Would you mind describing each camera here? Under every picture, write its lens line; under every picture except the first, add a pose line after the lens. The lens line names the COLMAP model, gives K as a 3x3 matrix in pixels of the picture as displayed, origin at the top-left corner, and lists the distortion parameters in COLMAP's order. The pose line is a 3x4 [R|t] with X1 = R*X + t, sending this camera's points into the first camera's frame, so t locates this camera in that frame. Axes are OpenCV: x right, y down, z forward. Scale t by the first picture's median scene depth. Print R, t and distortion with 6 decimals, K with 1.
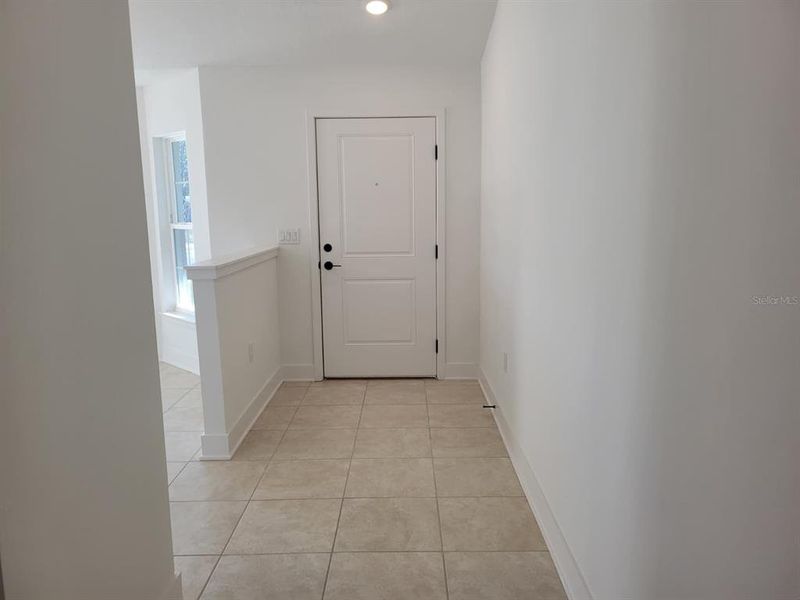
lens RADIAL K [[616.0, 0, 400.0], [0, 616.0, 300.0], [0, 0, 1]] dist [0.028936, -0.003223]
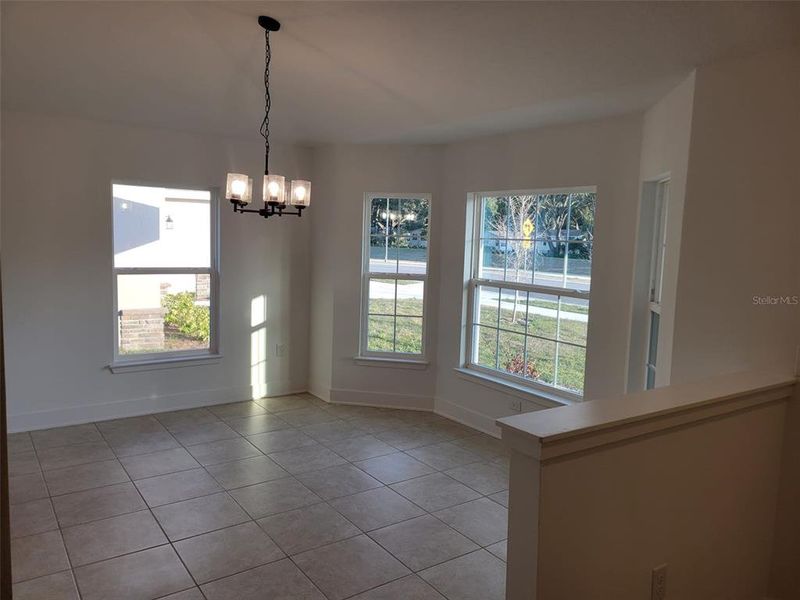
lens RADIAL K [[613.8, 0, 397.4], [0, 613.8, 288.4], [0, 0, 1]] dist [0.040837, -0.049100]
pose [[0.587682, 0.116997, -0.800588, 0.017617], [-0.174376, 0.984551, 0.015879, -0.114496], [0.790078, 0.130271, 0.599005, 0.408555]]
